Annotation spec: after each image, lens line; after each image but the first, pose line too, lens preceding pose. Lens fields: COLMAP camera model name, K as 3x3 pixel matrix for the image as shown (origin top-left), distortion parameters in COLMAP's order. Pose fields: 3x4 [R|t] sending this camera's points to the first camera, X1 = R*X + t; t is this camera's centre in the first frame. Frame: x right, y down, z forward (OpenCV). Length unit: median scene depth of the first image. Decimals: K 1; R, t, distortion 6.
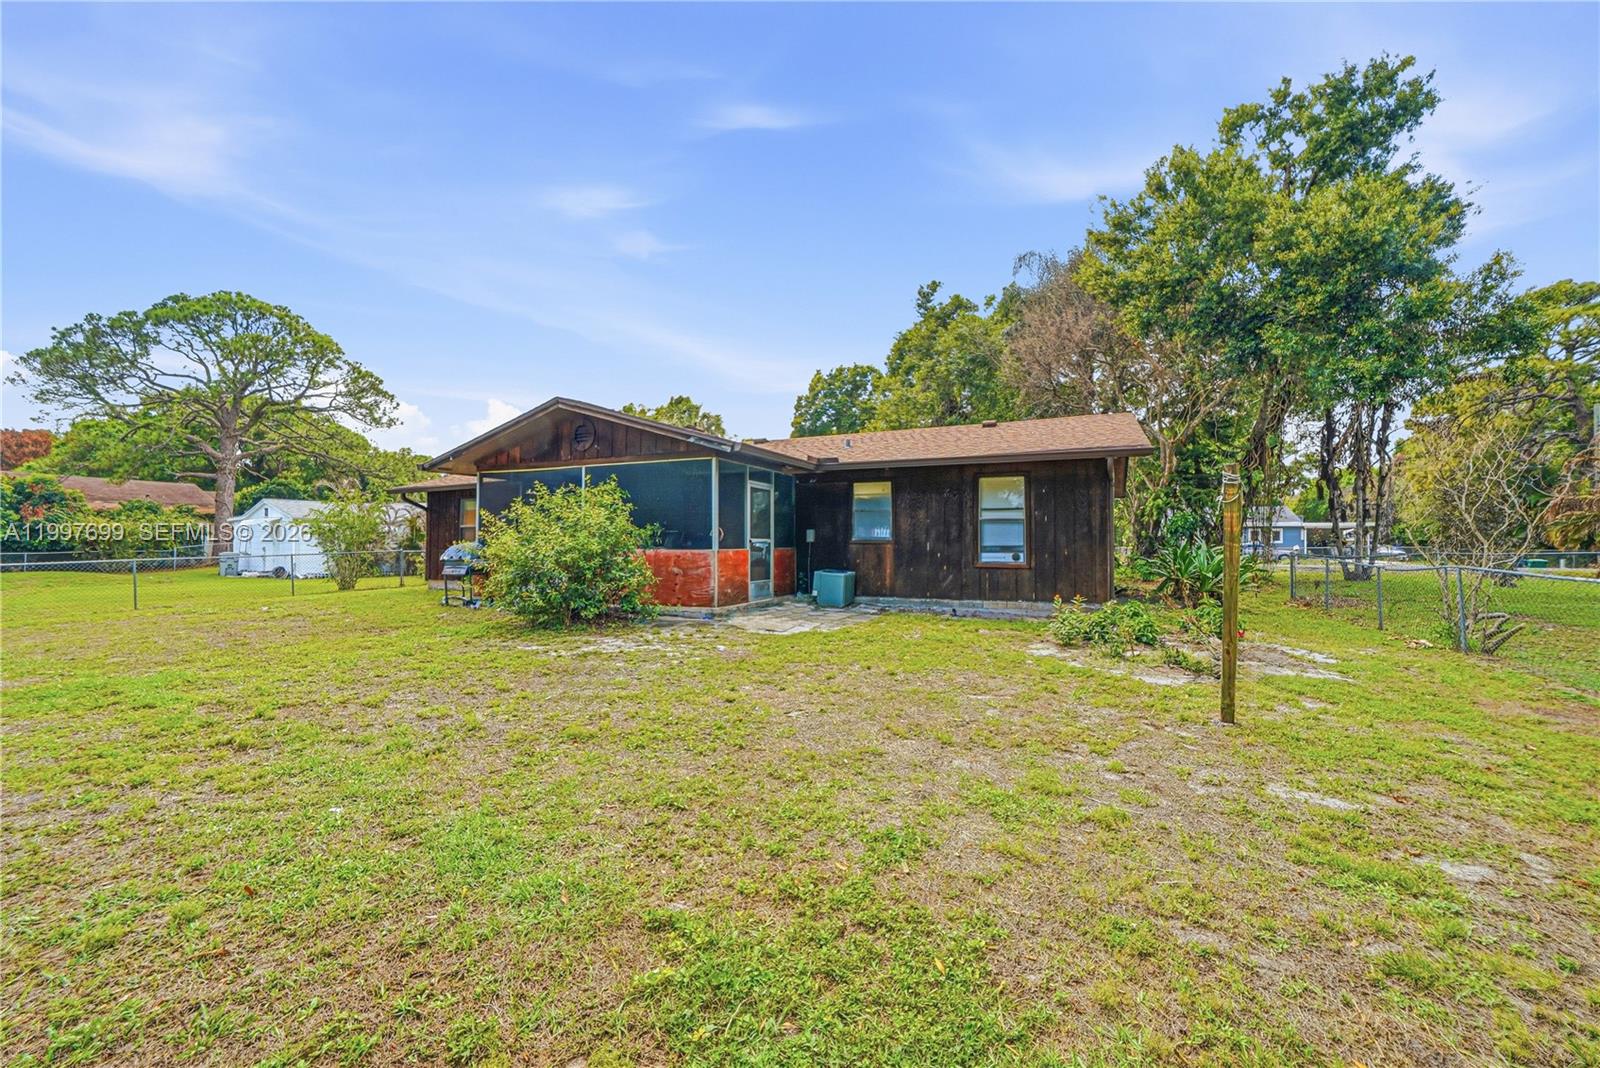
lens RADIAL K [[613.5, 0, 796.0], [0, 613.5, 540.5], [0, 0, 1]] dist [-0.017532, 0.005778]
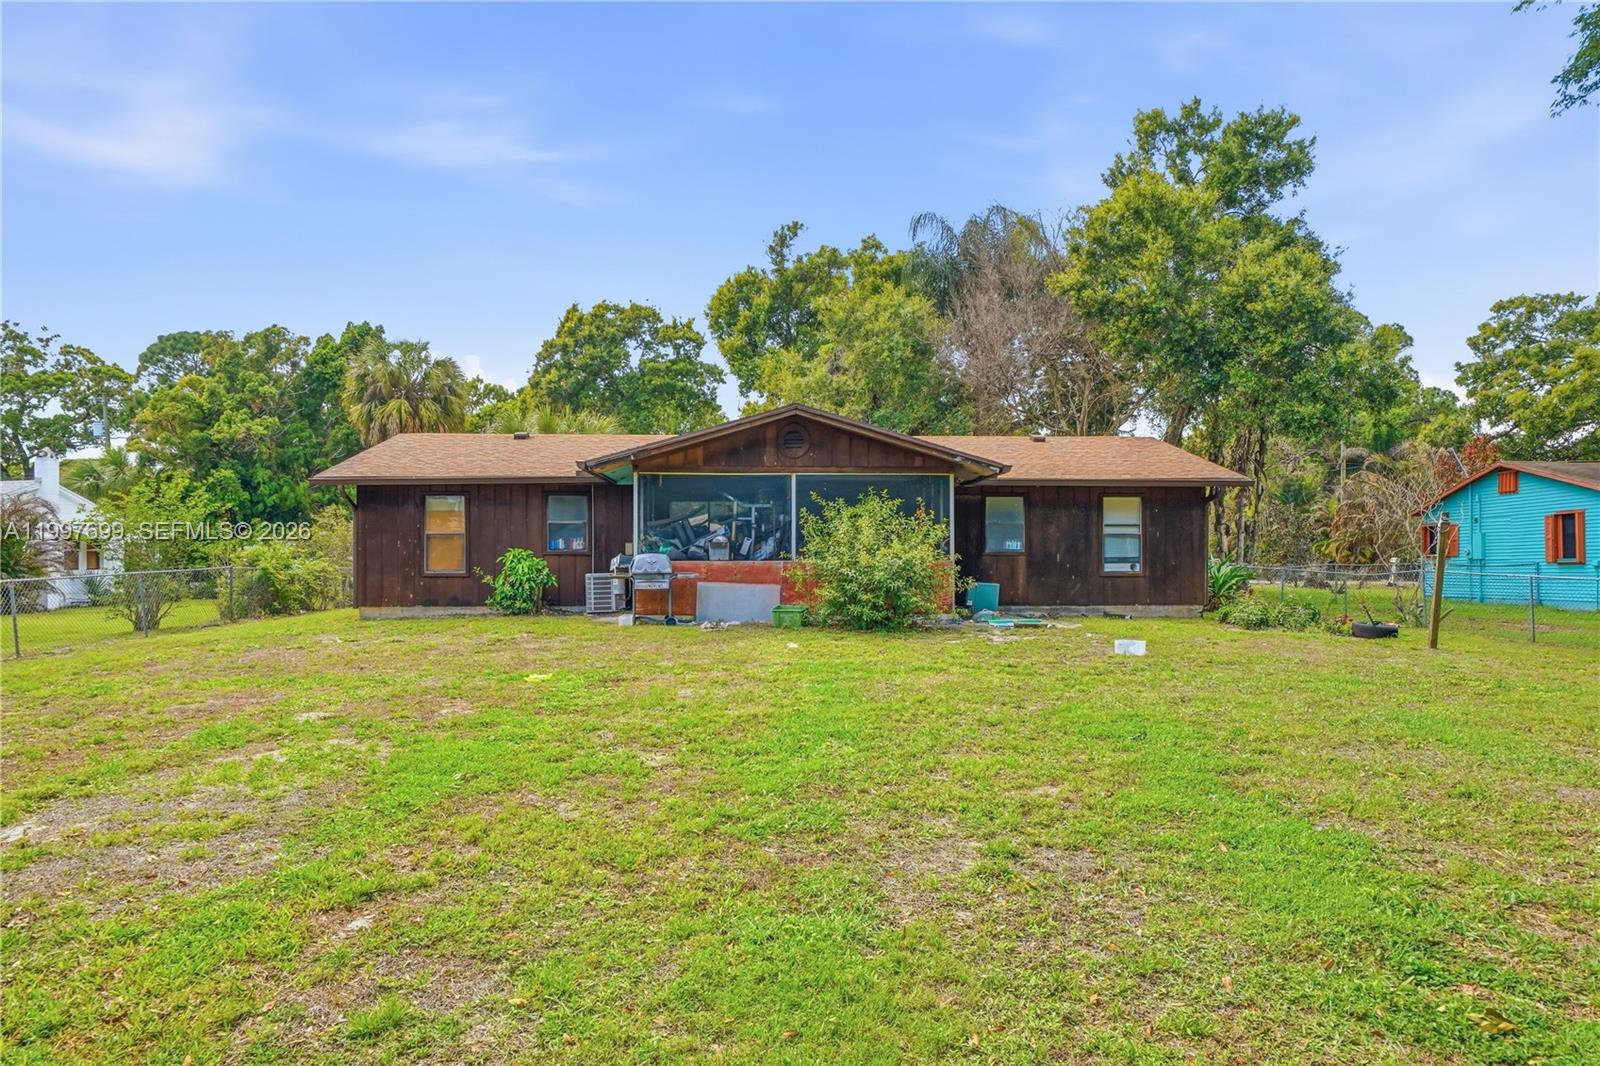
lens RADIAL K [[973.5, 0, 794.5], [0, 973.5, 559.5], [0, 0, 1]] dist [0.053501, 0.000158]
pose [[0.894102, -0.000137, 0.447863, -0.979809], [-0.001275, 0.999995, 0.002851, 0.007984], [-0.447861, -0.003120, 0.894098, -0.346885]]
